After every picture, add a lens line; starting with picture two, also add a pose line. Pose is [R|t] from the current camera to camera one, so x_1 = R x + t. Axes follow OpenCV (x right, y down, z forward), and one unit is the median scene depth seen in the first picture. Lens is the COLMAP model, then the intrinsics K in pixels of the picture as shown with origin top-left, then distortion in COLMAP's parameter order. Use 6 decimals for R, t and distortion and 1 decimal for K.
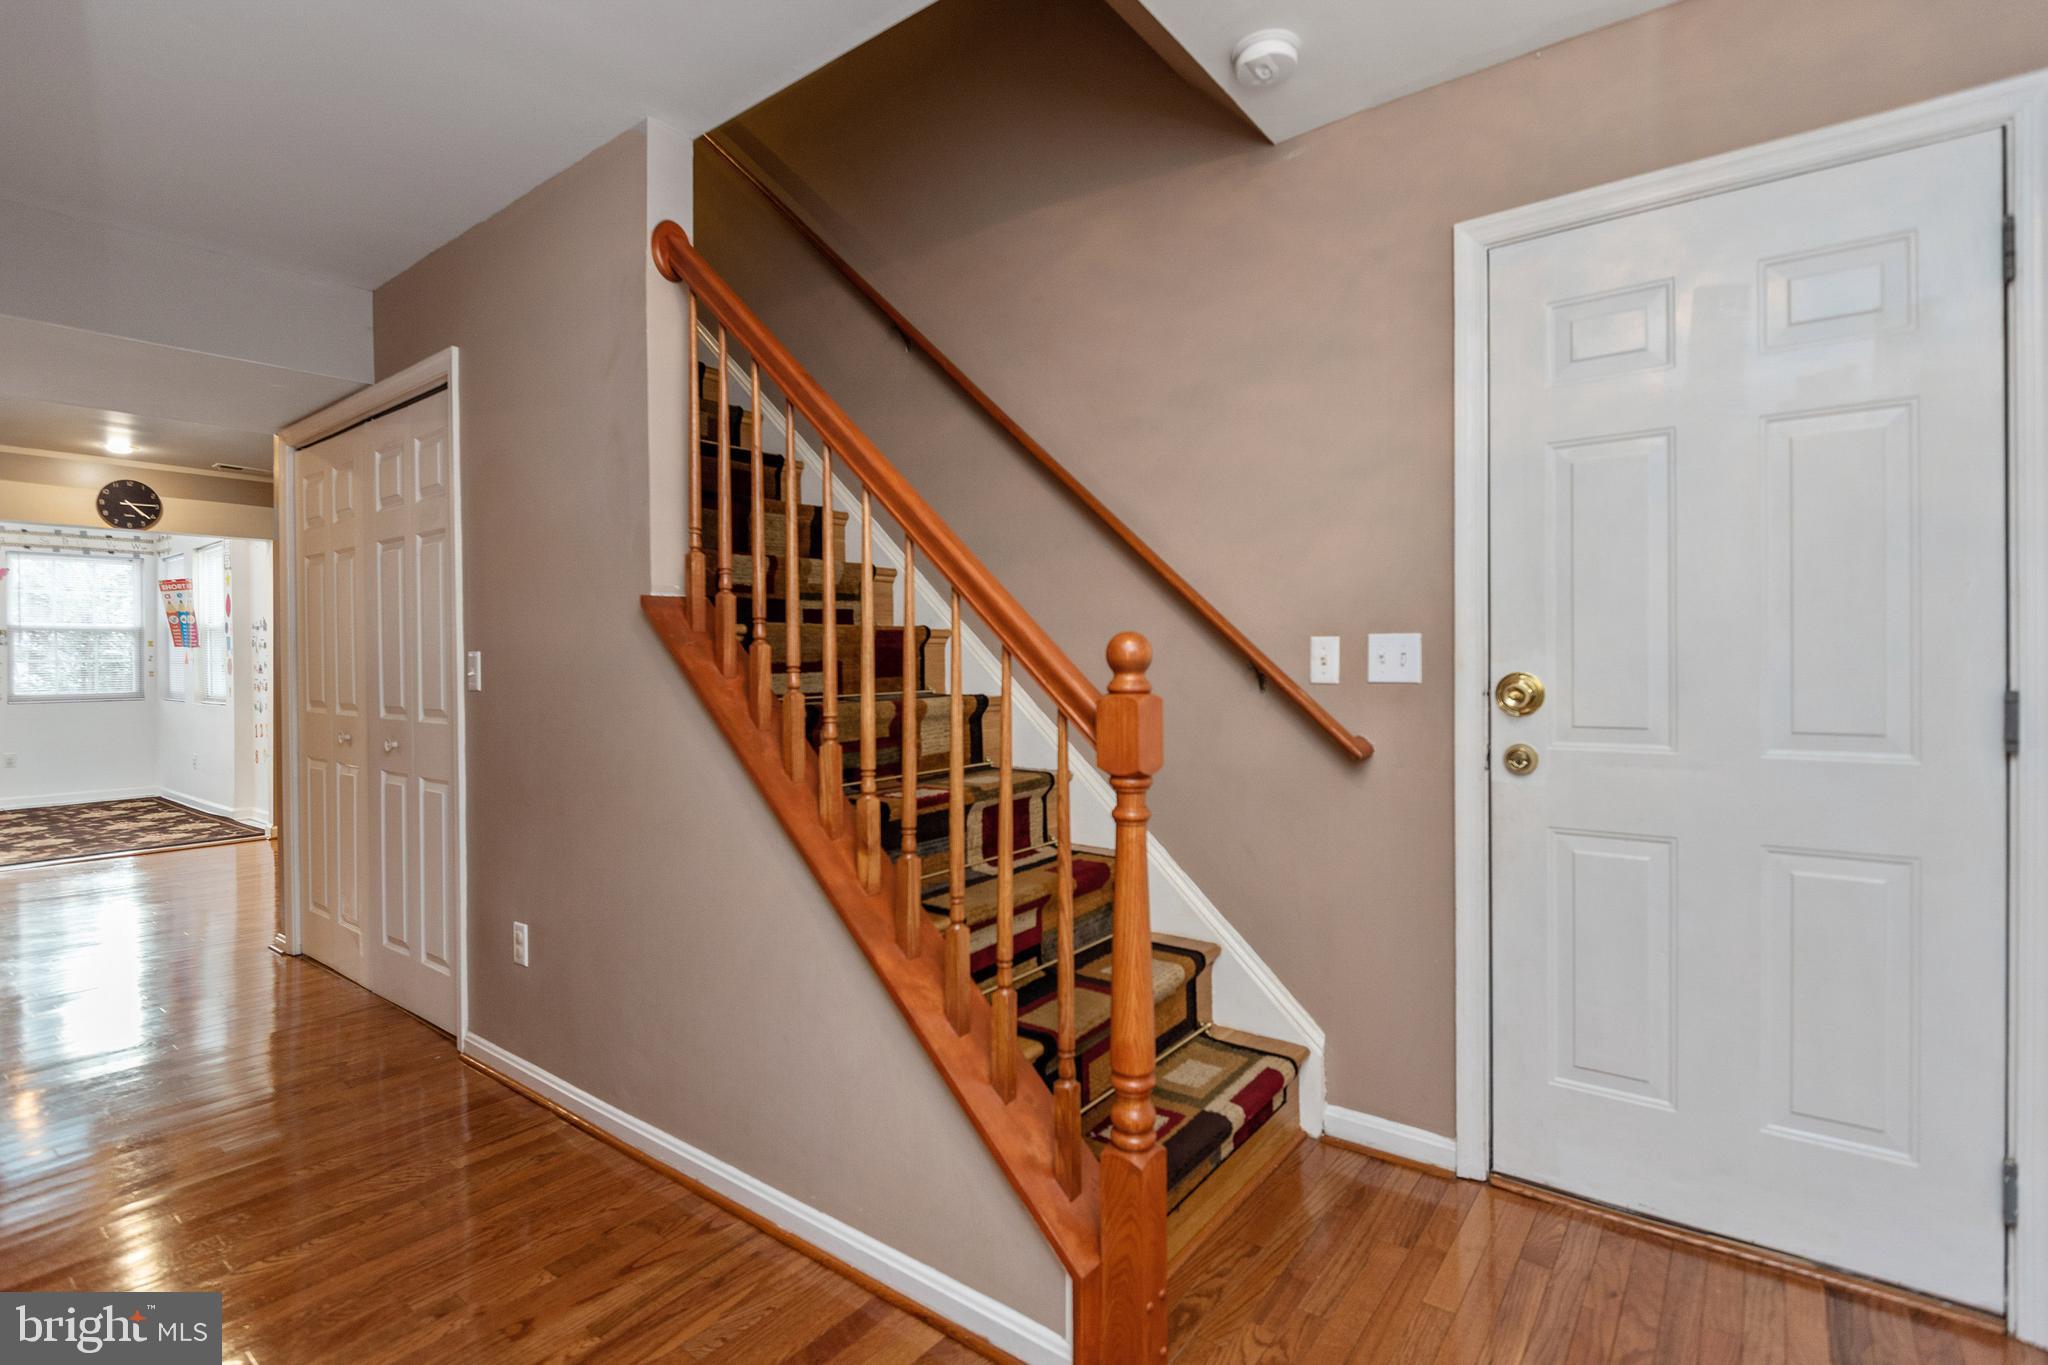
lens RADIAL K [[942.5, 0, 1002.6], [0, 942.5, 668.0], [0, 0, 1]] dist [0.027980, -0.005326]
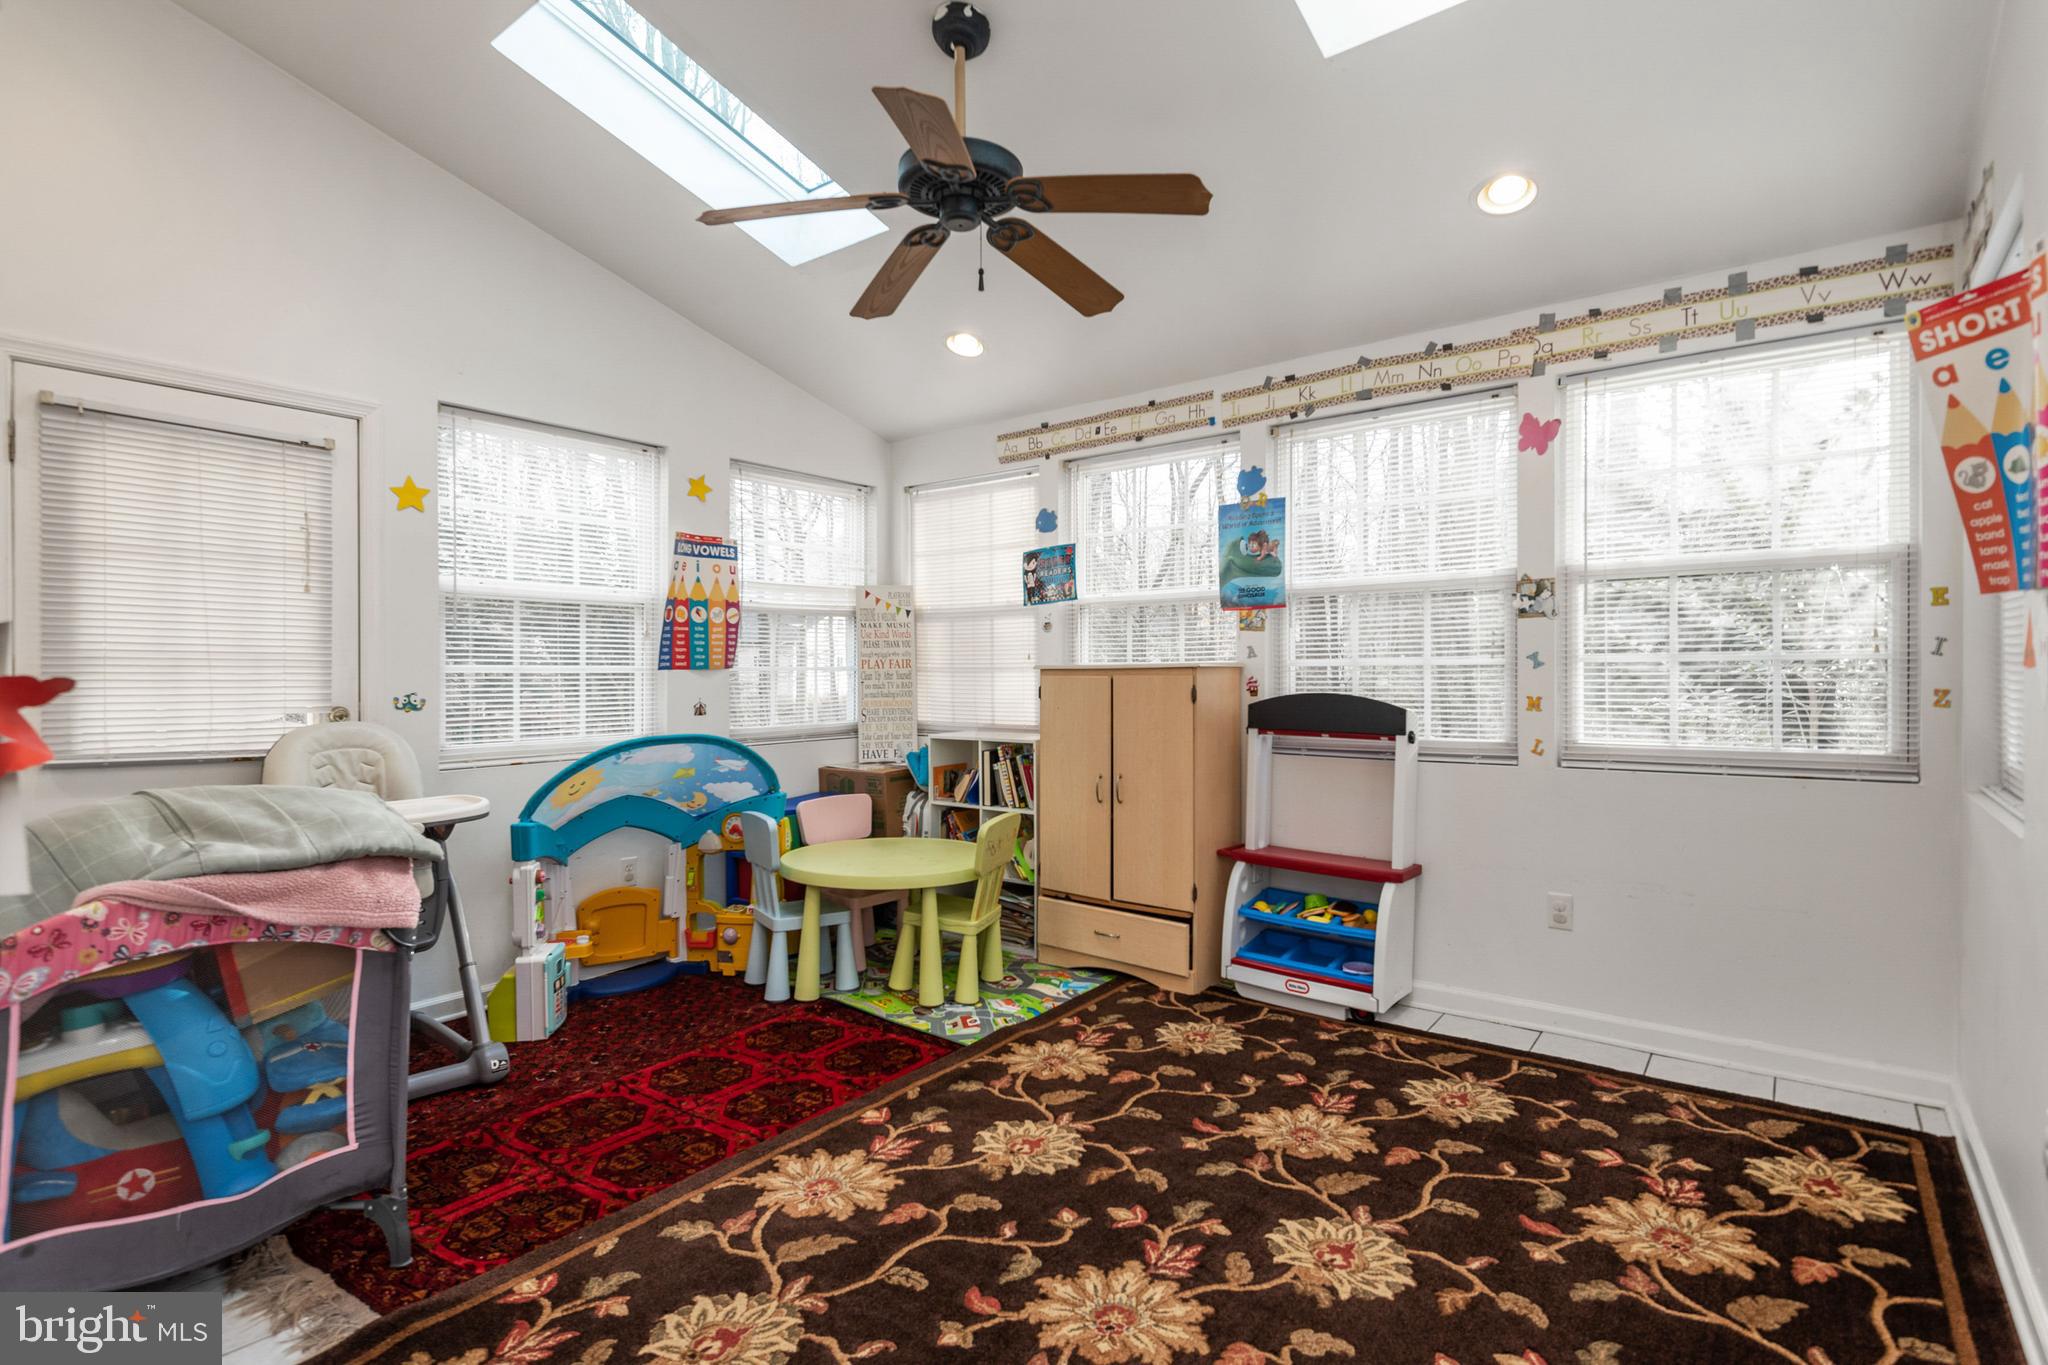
lens RADIAL K [[980.2, 0, 1001.6], [0, 980.2, 681.4], [0, 0, 1]] dist [0.003437, -0.001954]
pose [[-0.015087, 0.011164, -0.999824, -0.599125], [0.002214, 0.999936, 0.011132, -0.003075], [0.999884, -0.002045, -0.015111, 0.739840]]
